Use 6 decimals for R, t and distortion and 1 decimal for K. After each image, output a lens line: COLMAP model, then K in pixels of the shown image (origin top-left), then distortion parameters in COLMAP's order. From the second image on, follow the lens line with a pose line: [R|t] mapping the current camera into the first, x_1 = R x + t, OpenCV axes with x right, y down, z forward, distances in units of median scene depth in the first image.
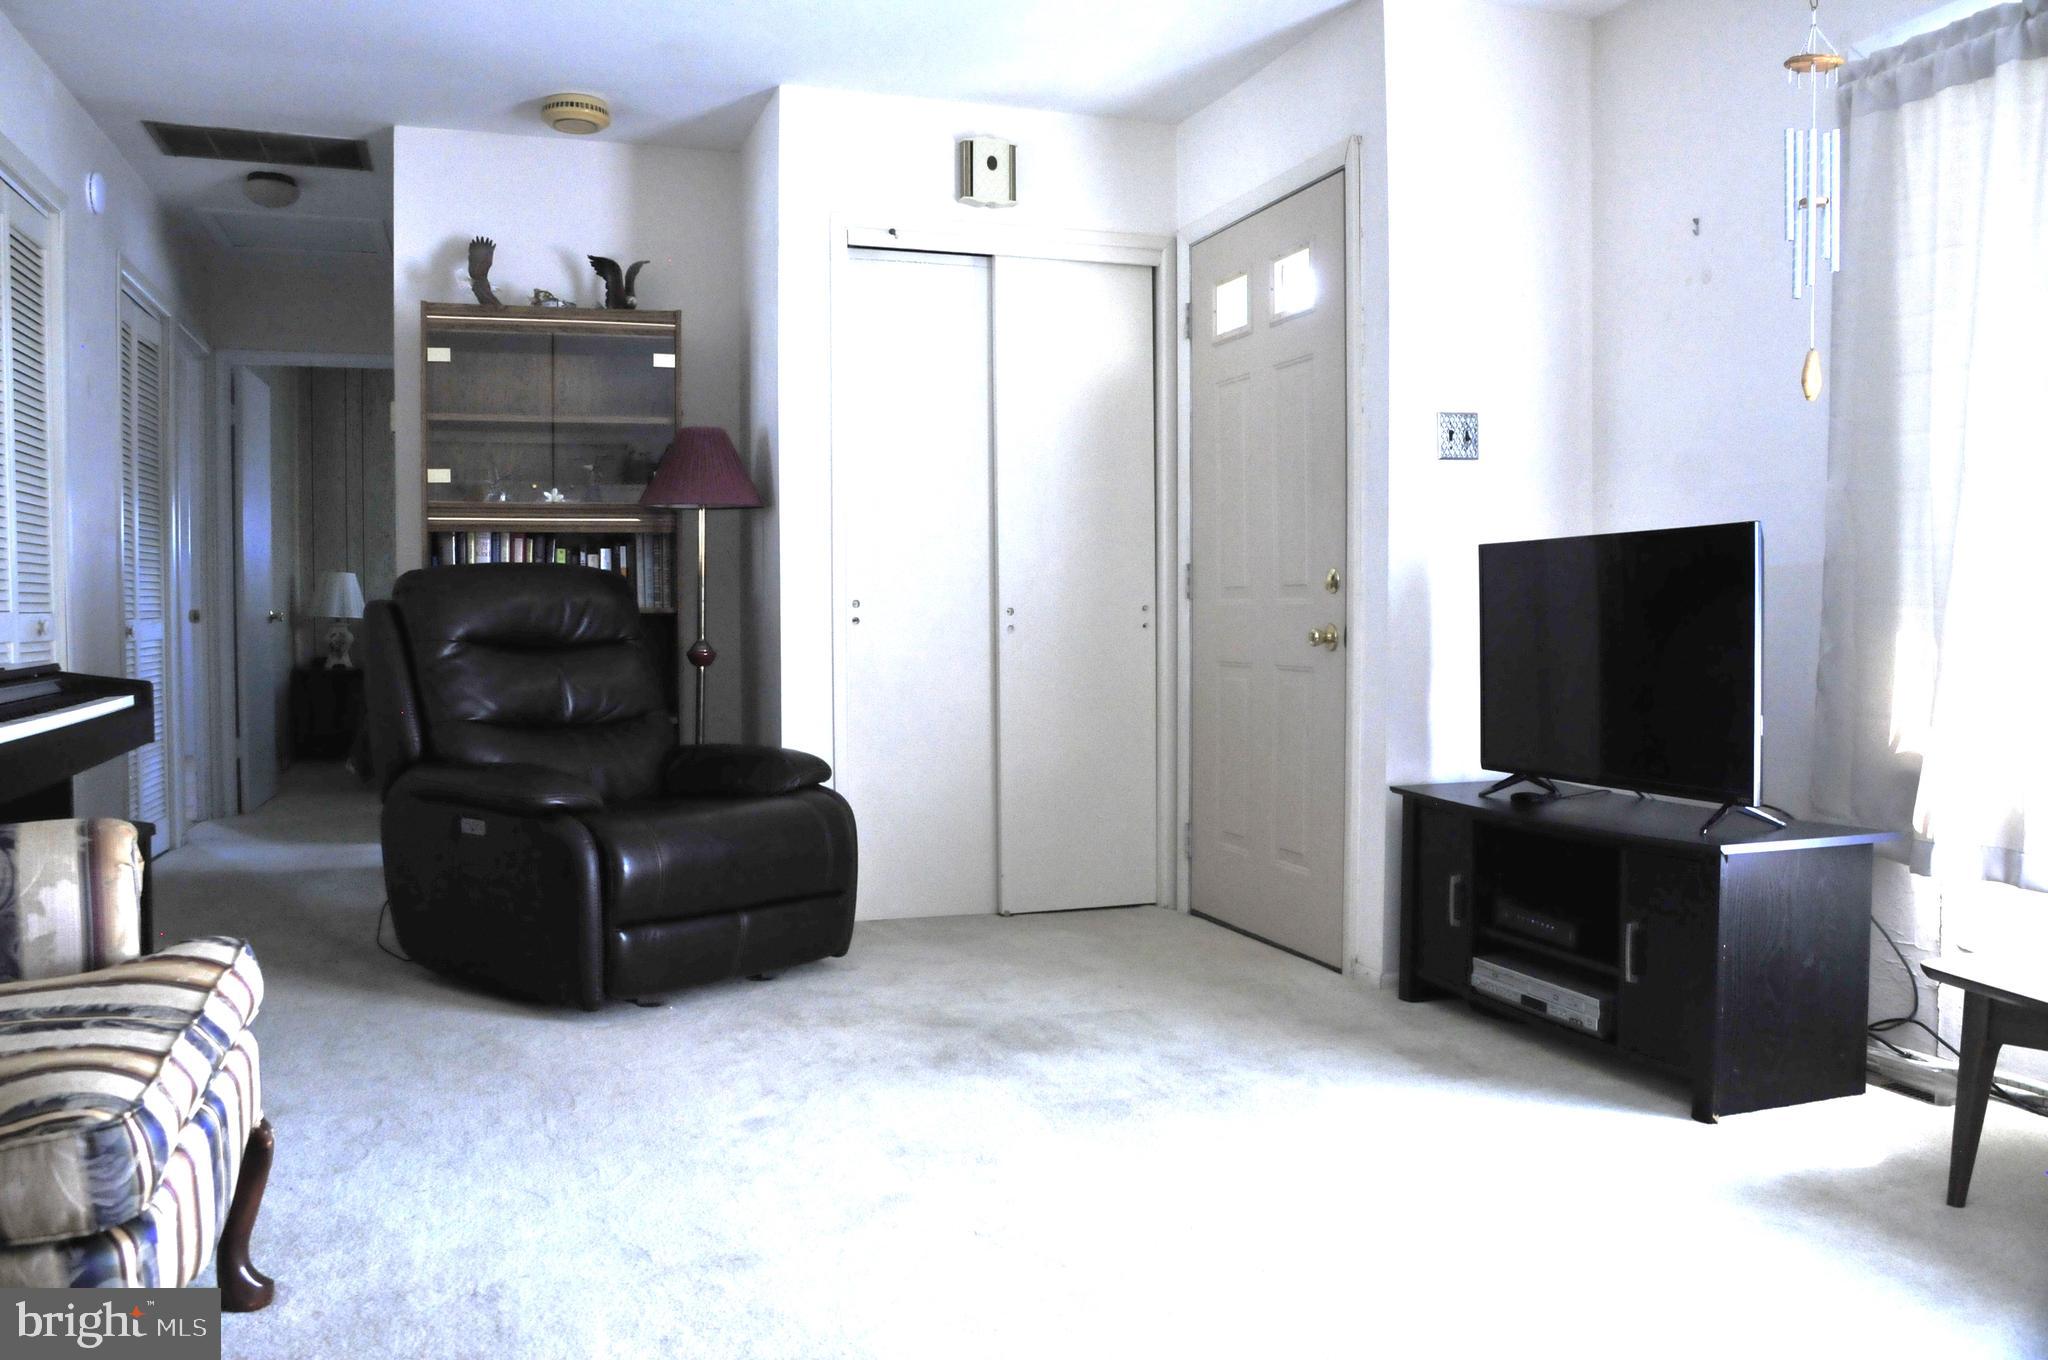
lens RADIAL K [[1635.0, 0, 1024.0], [0, 1635.0, 680.0], [0, 0, 1]] dist [-0.152556, 0.150846]
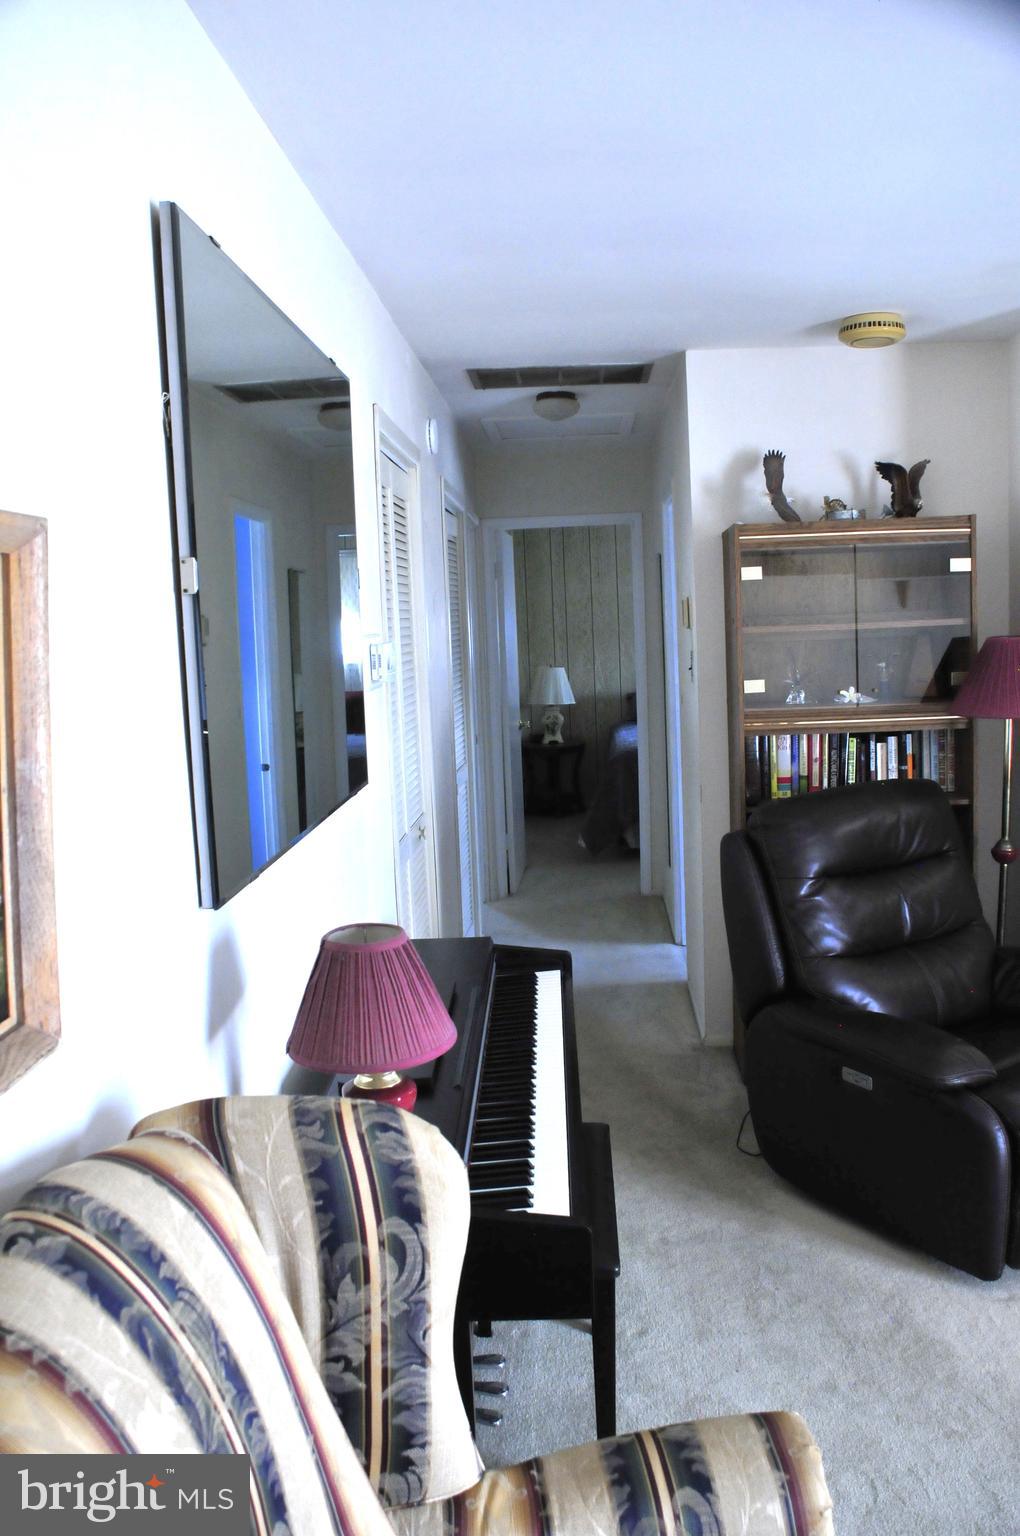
lens RADIAL K [[1229.7, 0, 510.0], [0, 1229.7, 768.0], [0, 0, 1]] dist [-0.130094, 0.001893]
pose [[0.931795, 0.004422, -0.362958, -0.209218], [0.029463, 0.995705, 0.087770, -0.142733], [0.361787, -0.092477, 0.927663, 0.166969]]
